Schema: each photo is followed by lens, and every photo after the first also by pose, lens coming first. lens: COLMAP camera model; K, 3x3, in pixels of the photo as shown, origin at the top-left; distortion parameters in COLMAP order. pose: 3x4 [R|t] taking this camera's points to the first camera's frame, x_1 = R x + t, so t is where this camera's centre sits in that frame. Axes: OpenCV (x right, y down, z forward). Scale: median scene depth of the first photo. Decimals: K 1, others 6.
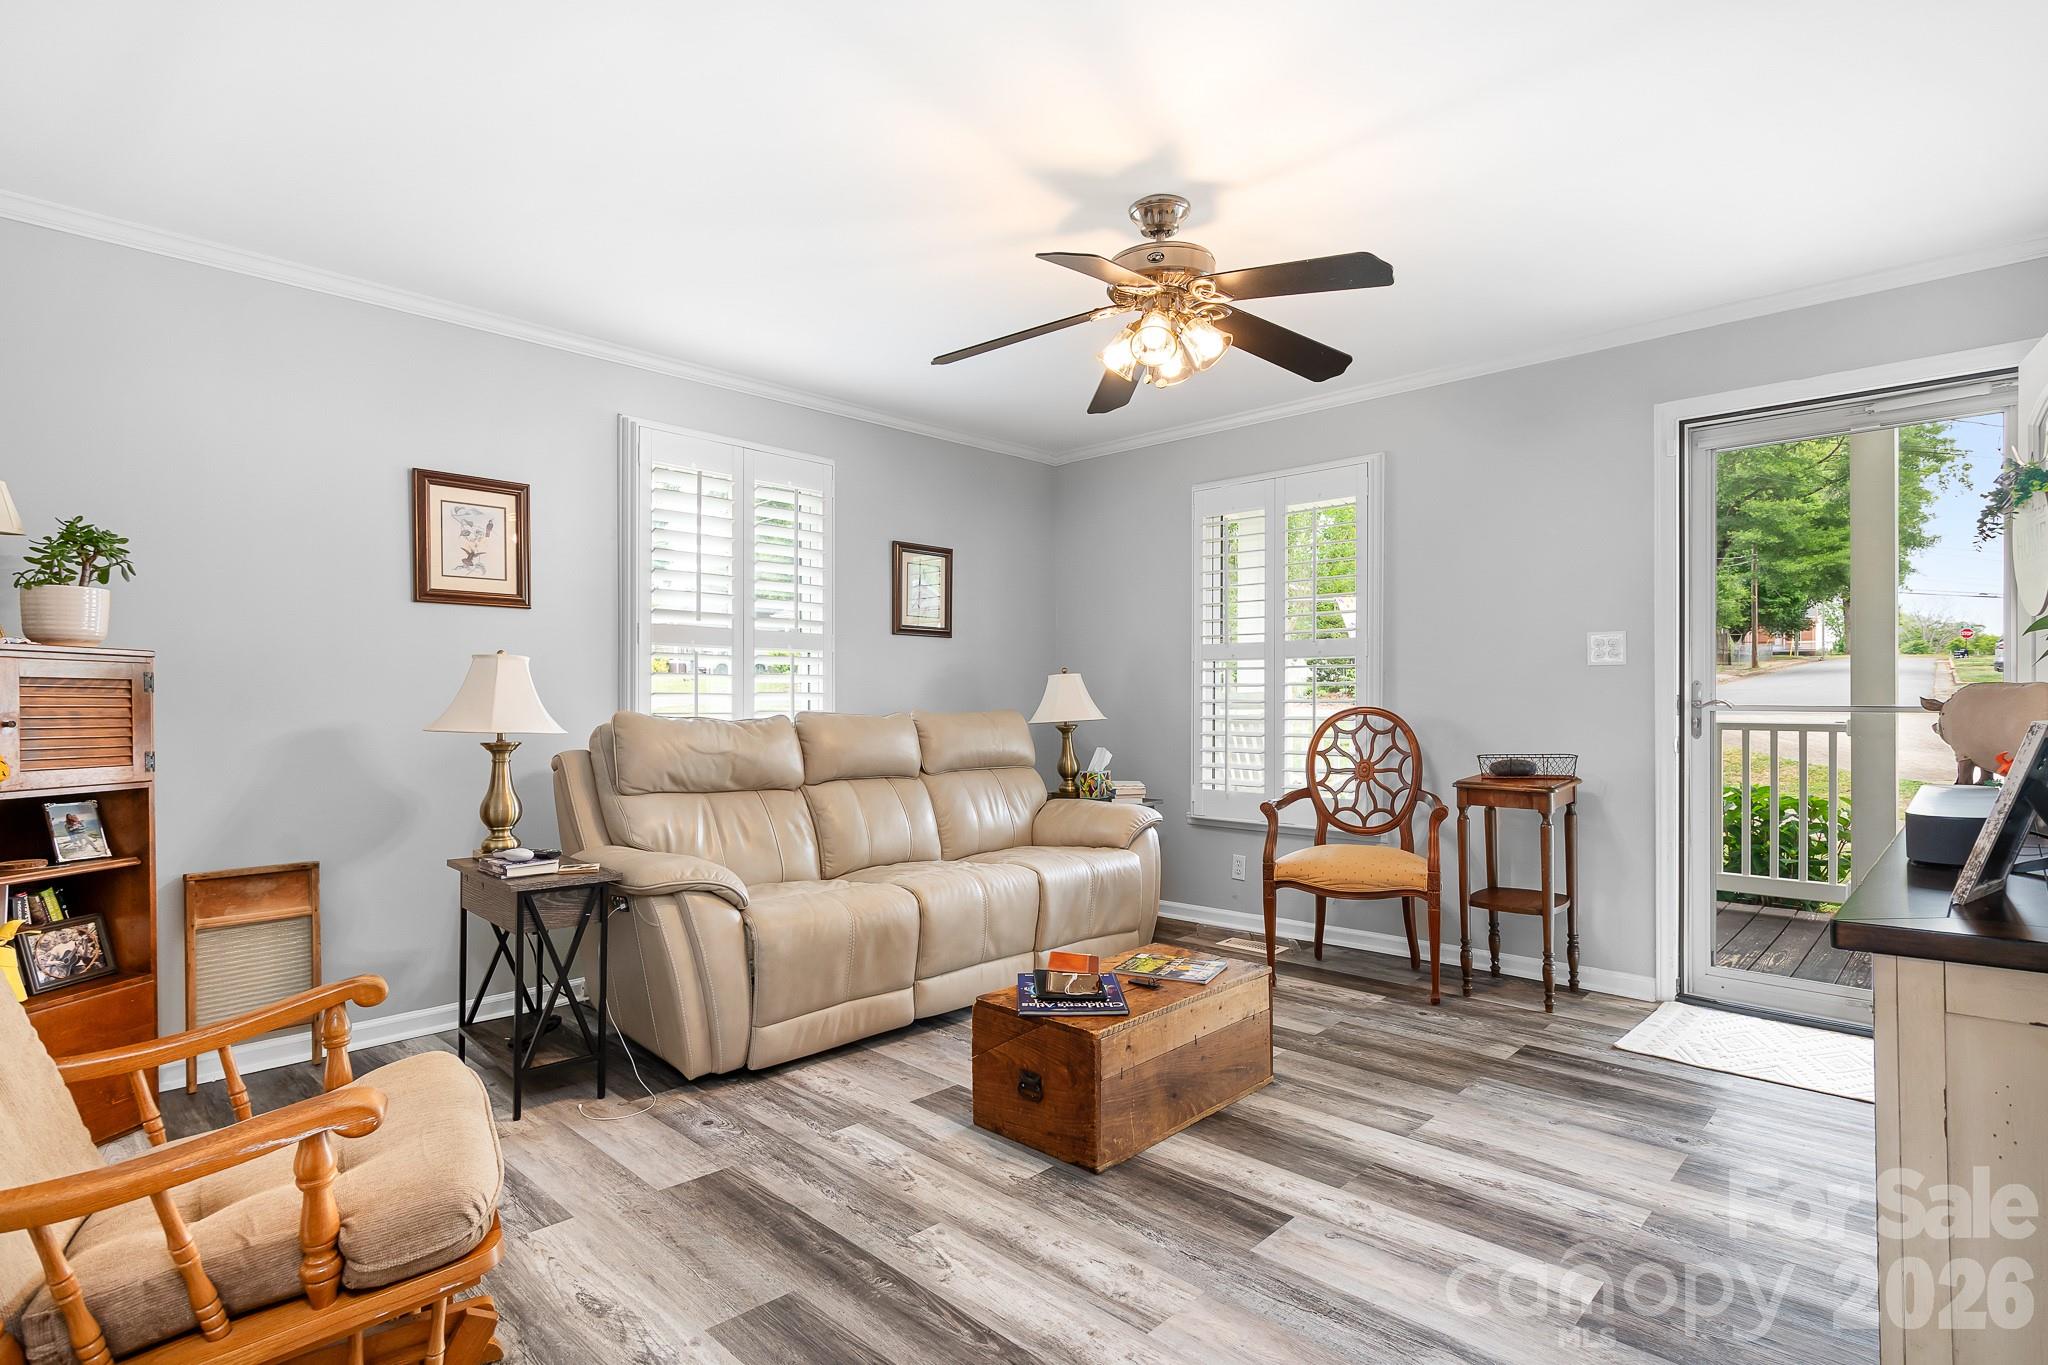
lens RADIAL K [[1016.9, 0, 1029.7], [0, 1016.9, 689.8], [0, 0, 1]] dist [0.011939, -0.000485]
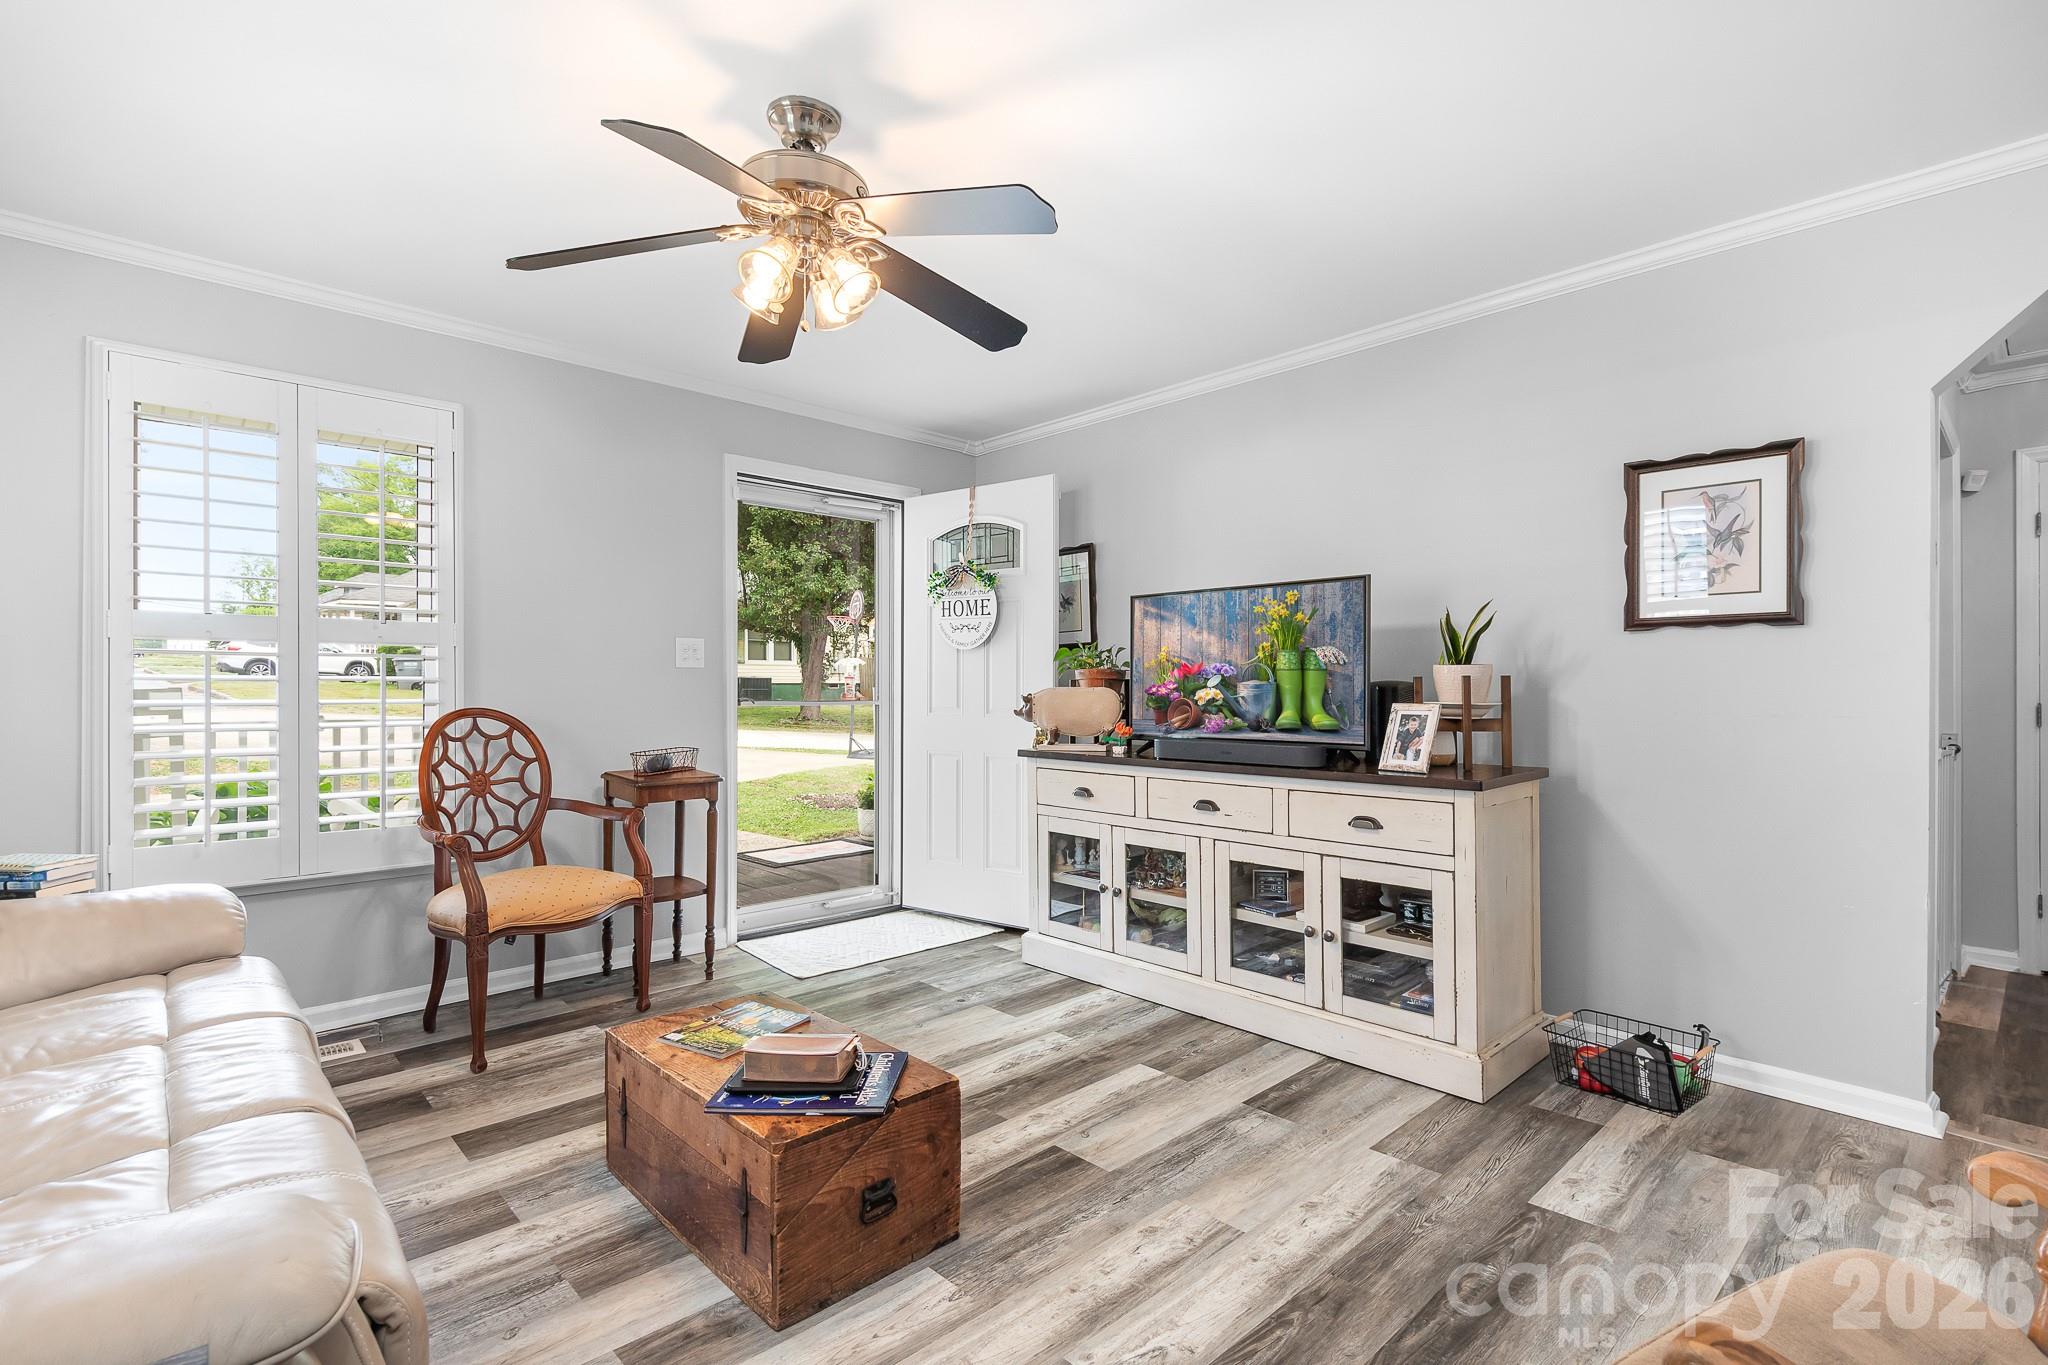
lens RADIAL K [[952.7, 0, 1022.1], [0, 952.7, 689.1], [0, 0, 1]] dist [0.029852, -0.018816]
pose [[0.056051, 0.003696, 0.998421, -0.521614], [-0.005200, 0.999981, -0.003410, 0.001965], [-0.998414, -0.005001, 0.056069, 0.615377]]
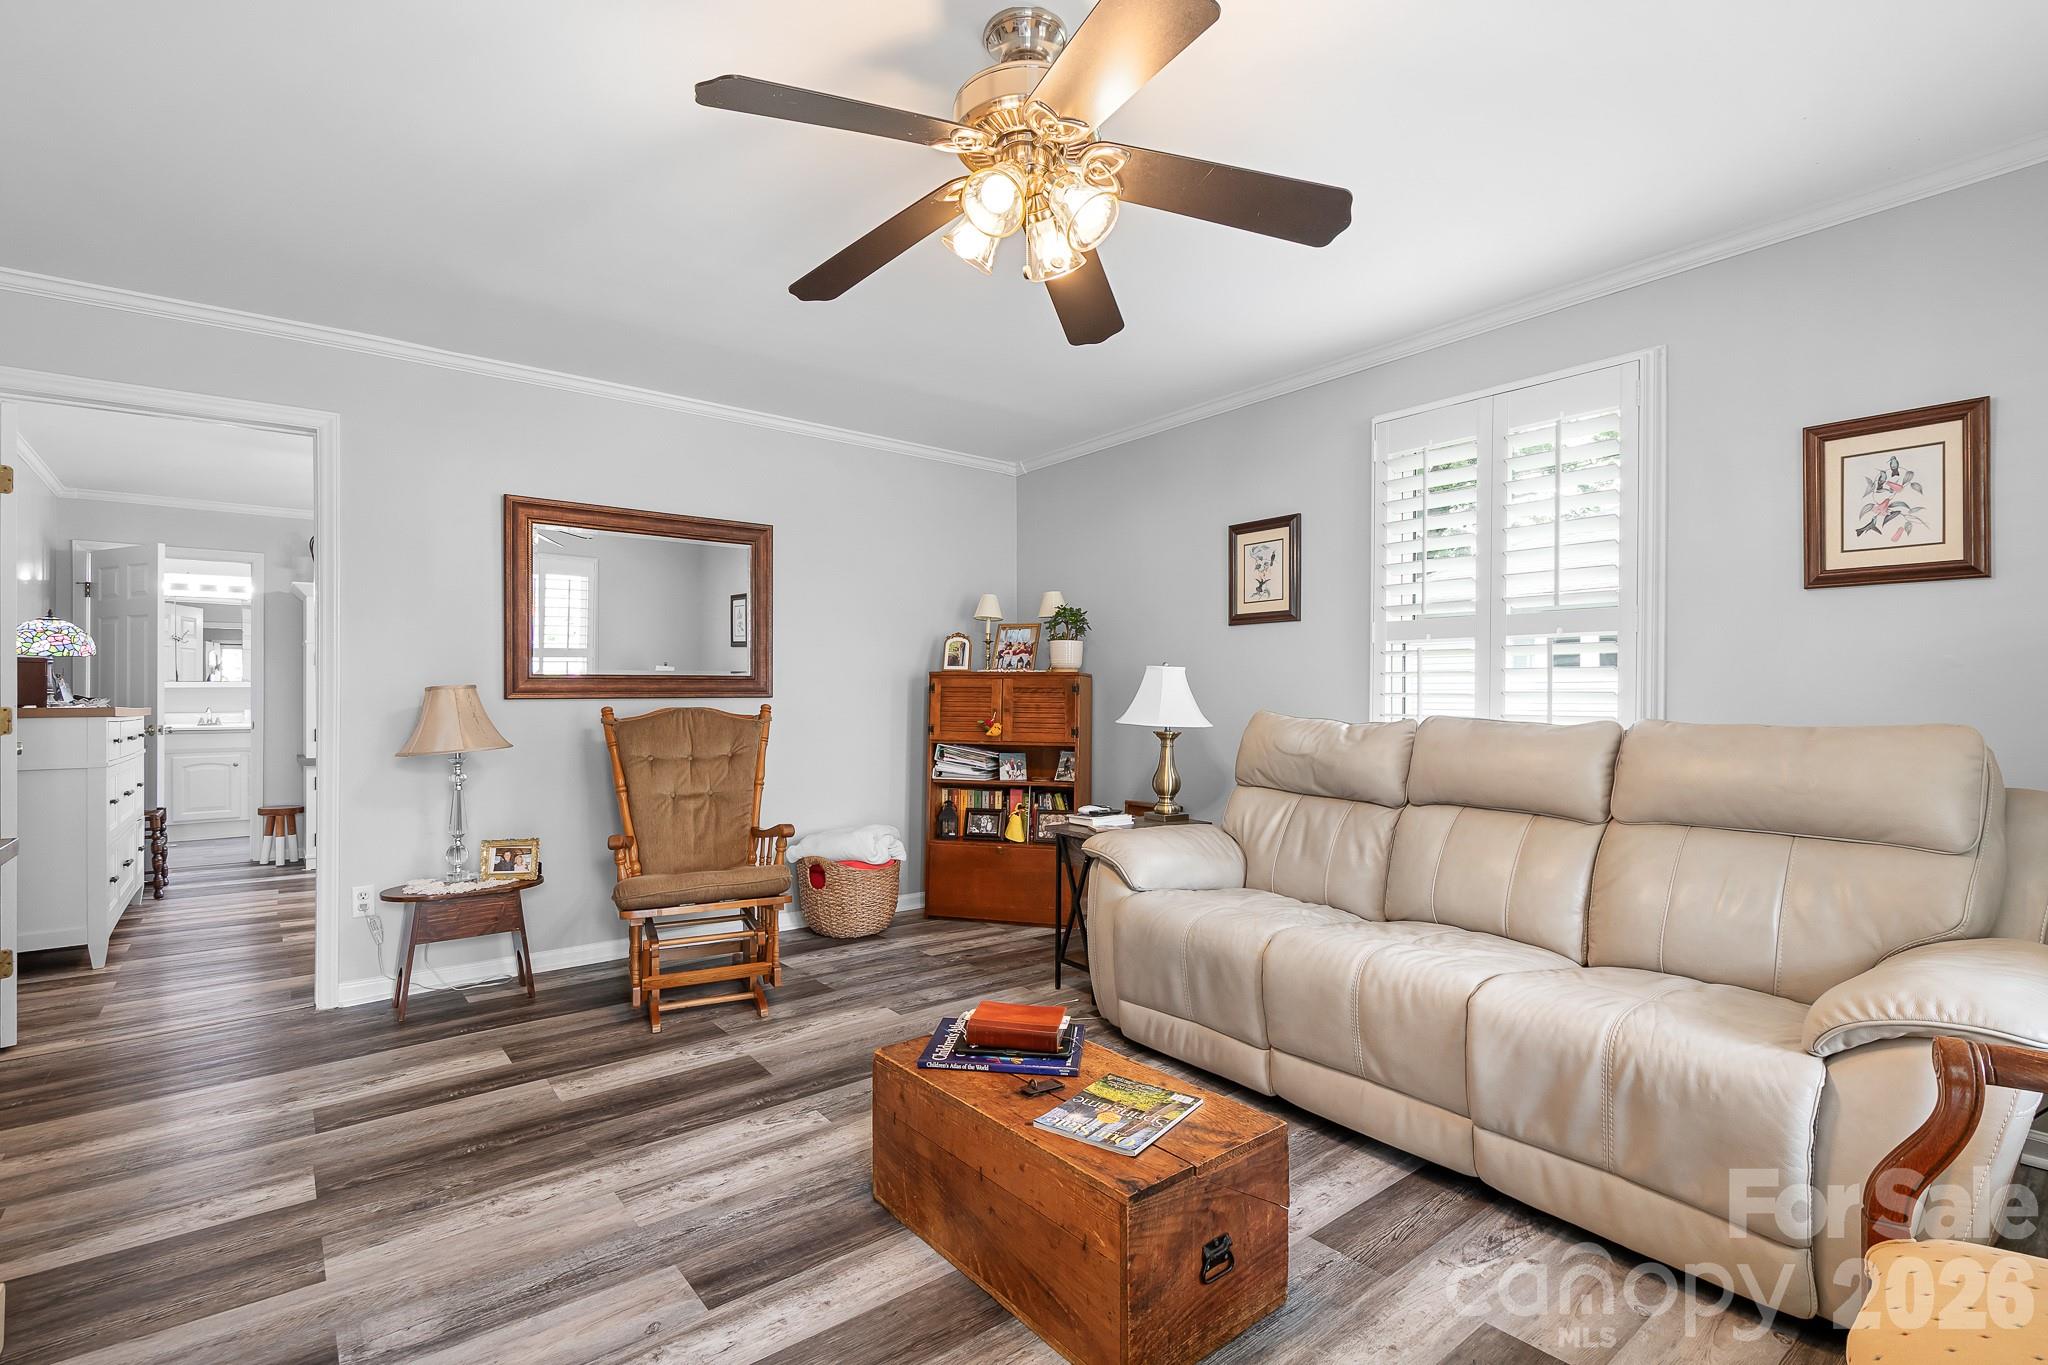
lens RADIAL K [[952.7, 0, 1022.1], [0, 952.7, 689.1], [0, 0, 1]] dist [0.029852, -0.018816]
pose [[-0.138200, -0.004336, -0.990395, 0.644911], [0.008896, 0.999945, -0.005619, 0.001322], [0.990364, -0.009587, -0.138154, 0.865834]]
